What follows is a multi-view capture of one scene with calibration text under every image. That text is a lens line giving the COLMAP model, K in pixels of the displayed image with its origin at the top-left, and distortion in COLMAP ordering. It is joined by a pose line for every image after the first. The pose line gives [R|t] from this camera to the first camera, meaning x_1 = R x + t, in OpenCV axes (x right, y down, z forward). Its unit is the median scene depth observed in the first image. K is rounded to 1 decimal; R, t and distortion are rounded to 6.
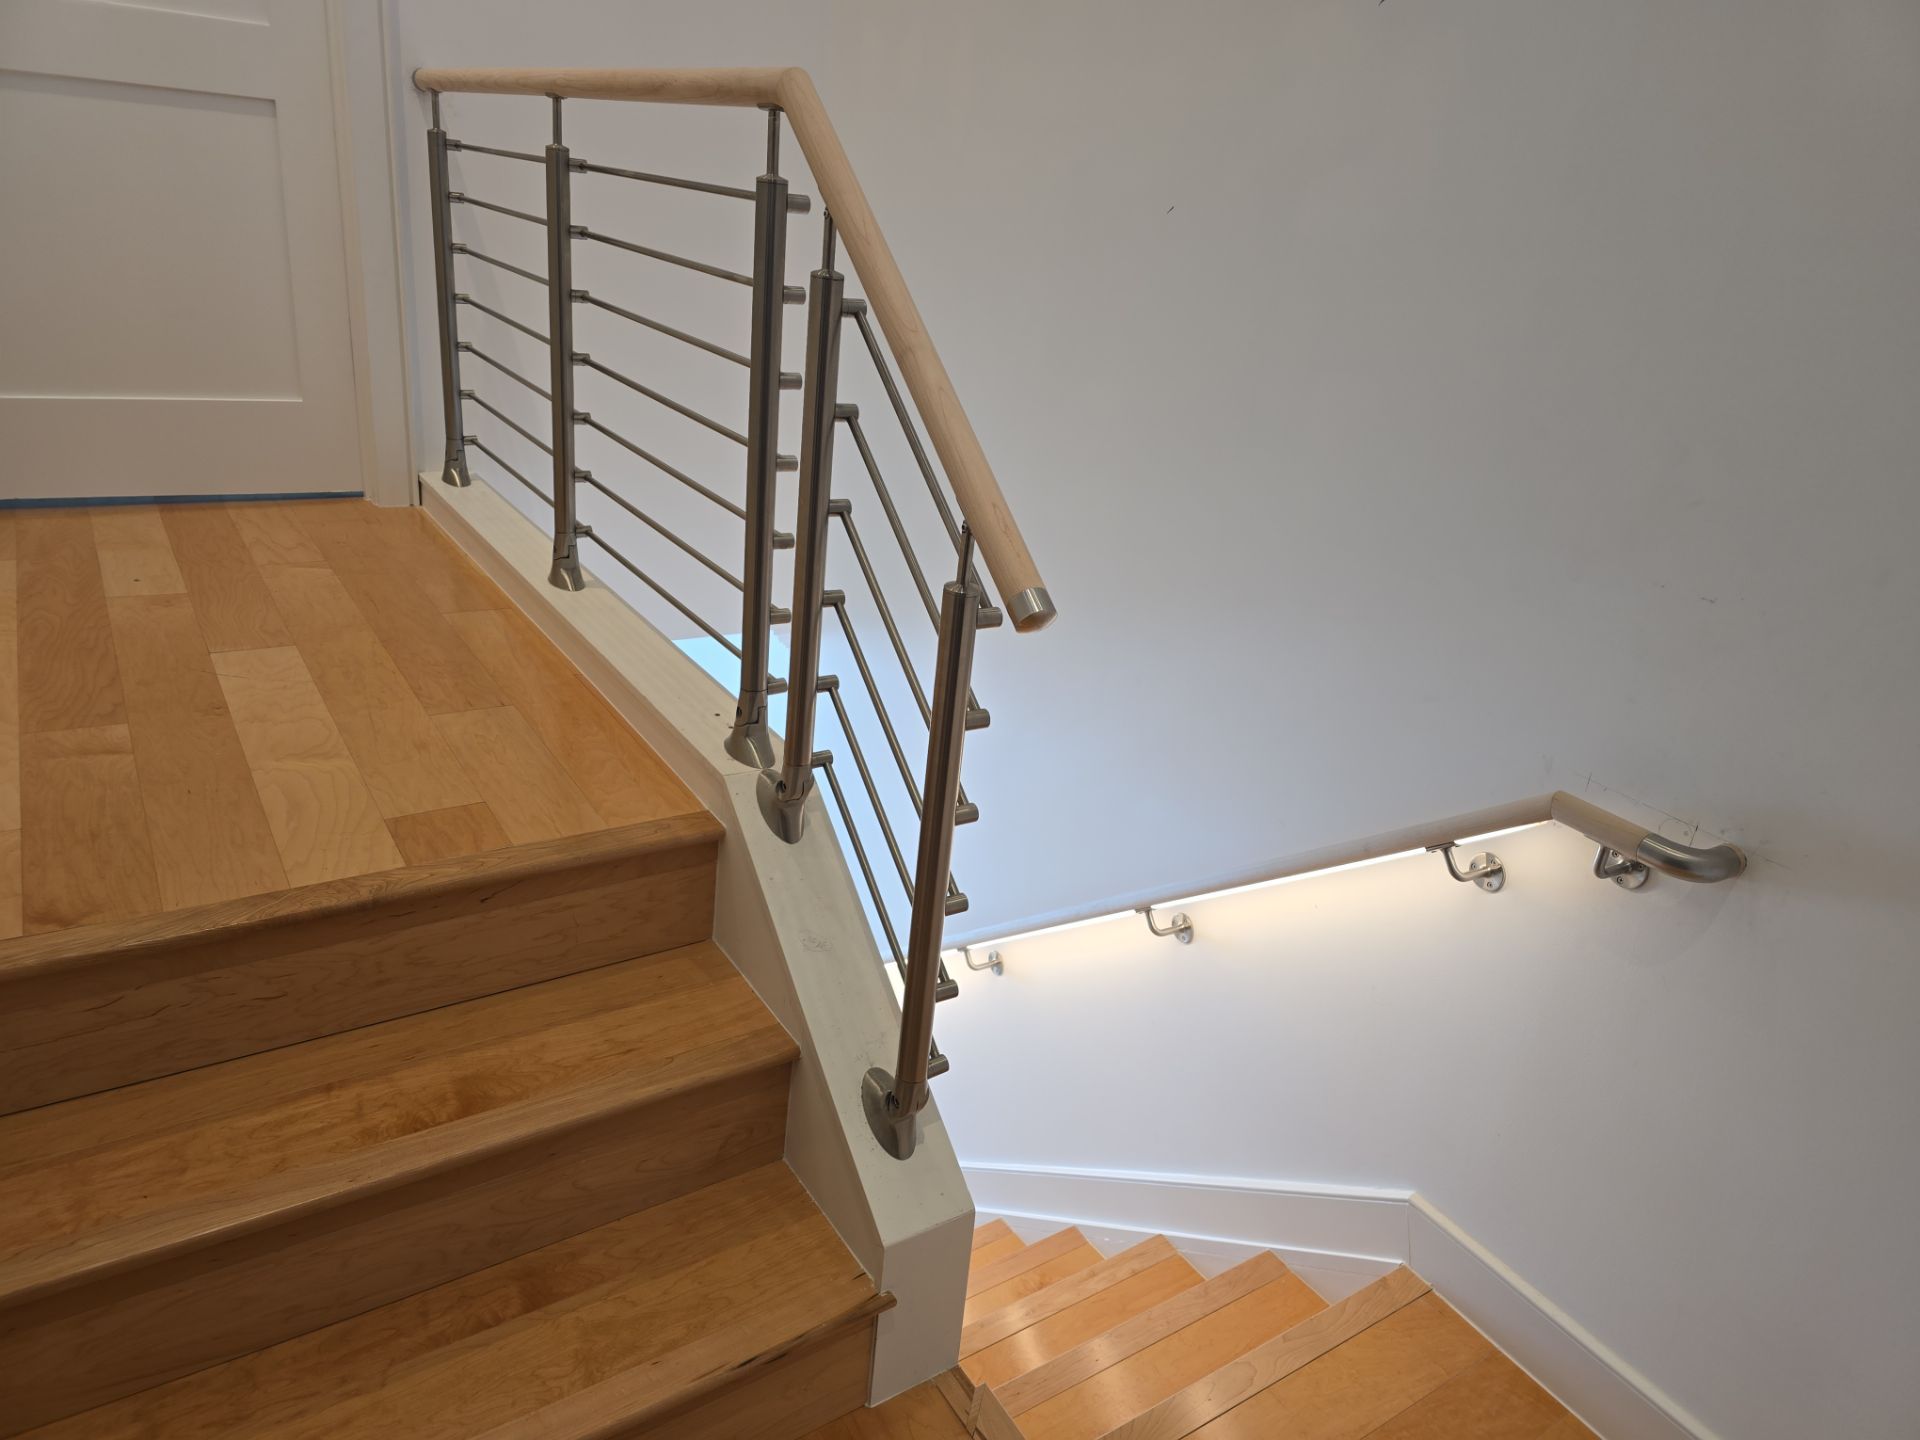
lens RADIAL K [[1296.2, 0, 960.0], [0, 1296.2, 720.0], [0, 0, 1]] dist [0.007549, 0.003558]
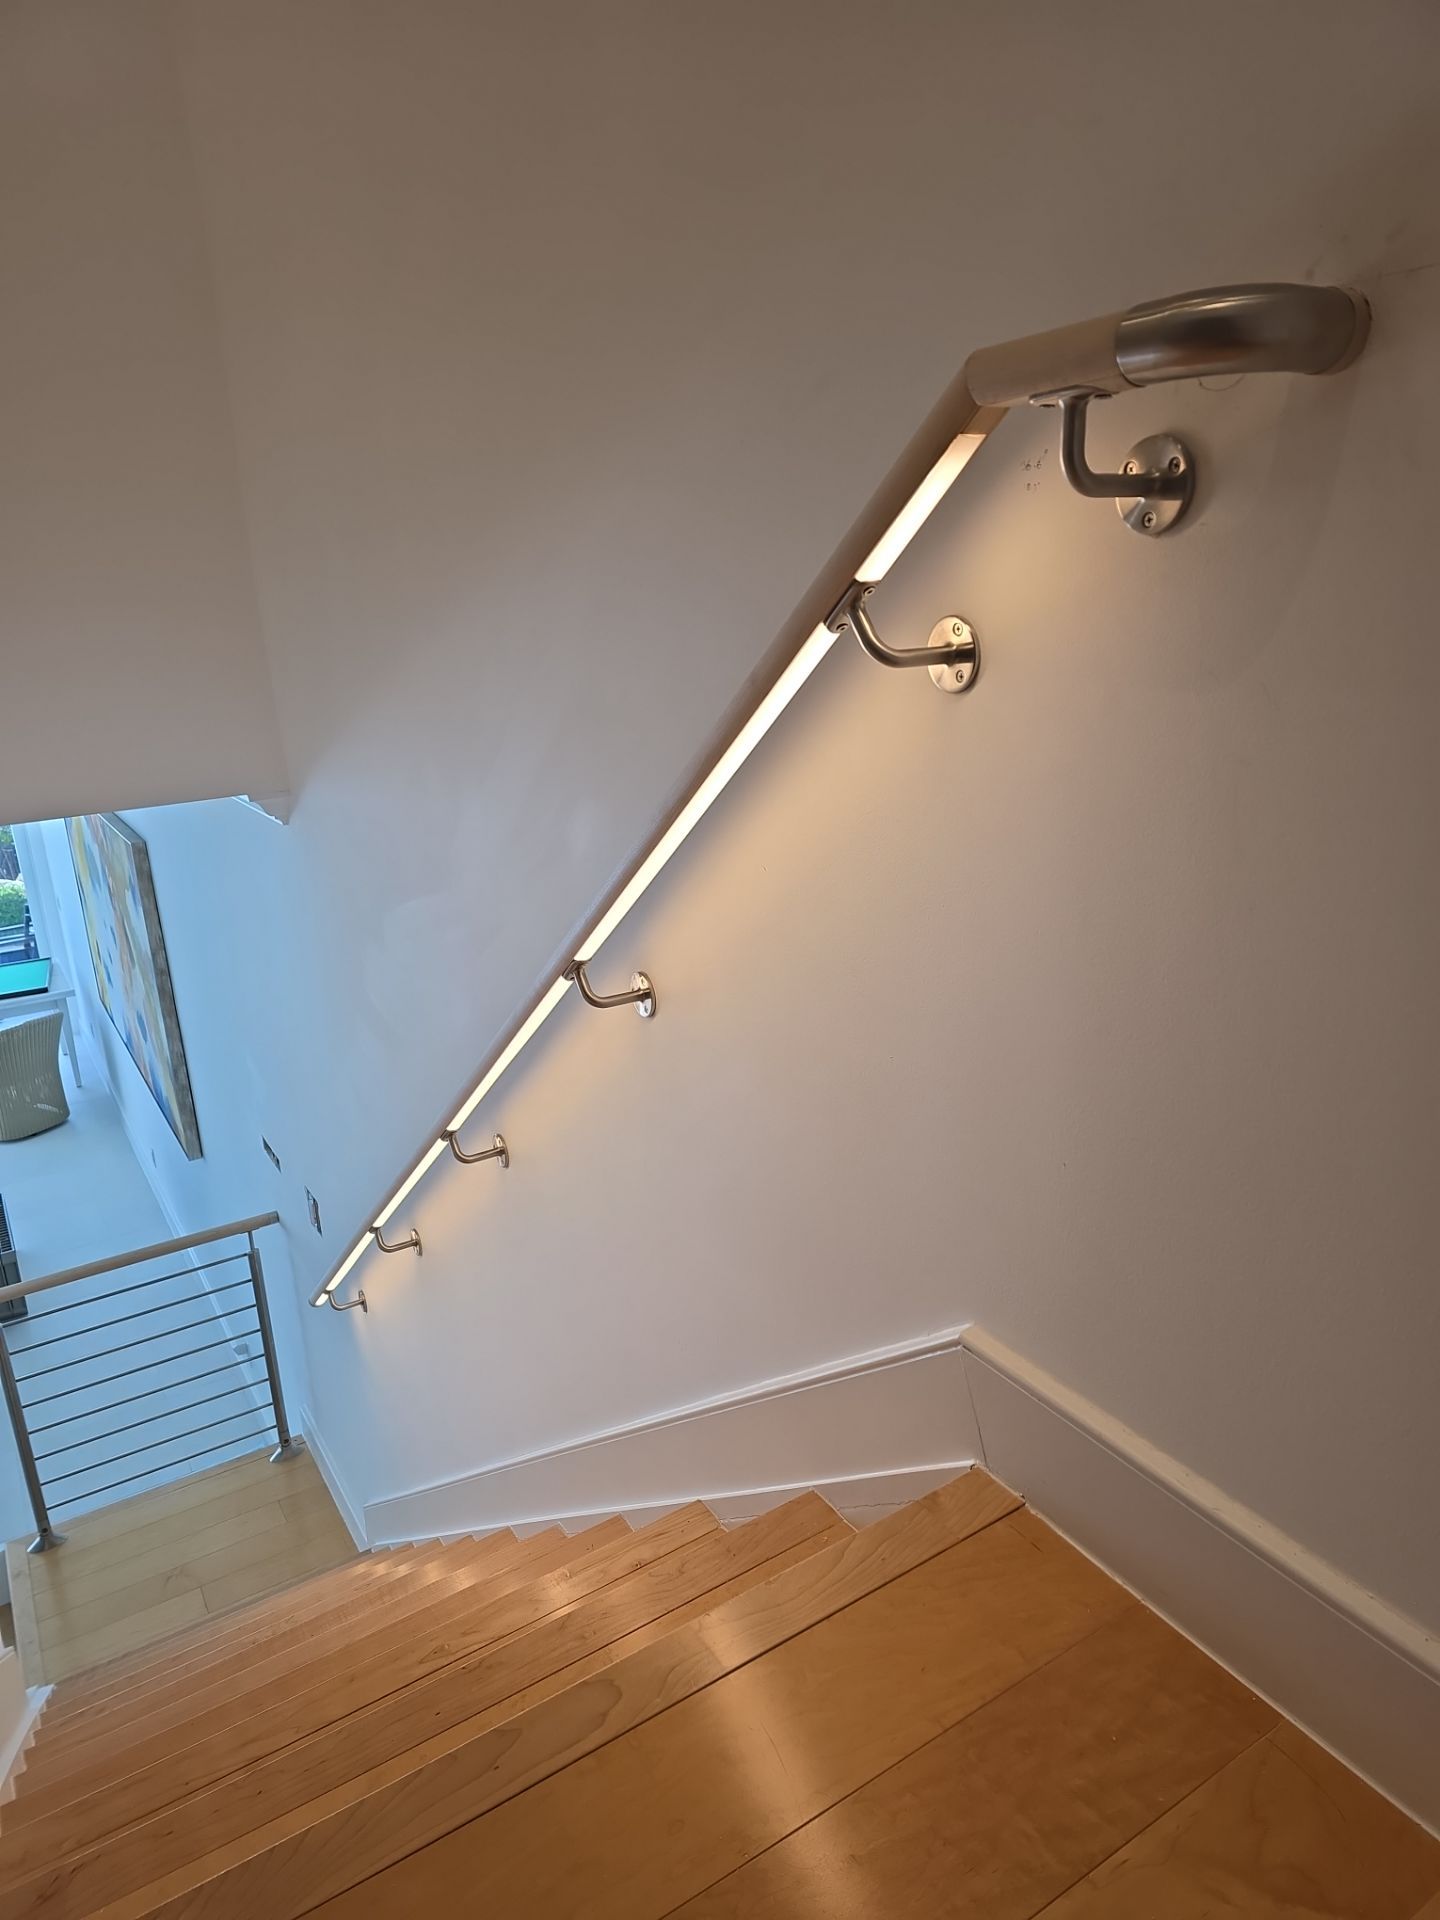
lens RADIAL K [[1296.2, 0, 720.0], [0, 1296.2, 960.0], [0, 0, 1]] dist [0.007549, 0.003558]
pose [[0.988723, -0.137606, -0.059093, 0.317589], [0.131299, 0.986298, -0.099887, 0.270546], [0.072029, 0.091002, 0.993242, 0.473676]]
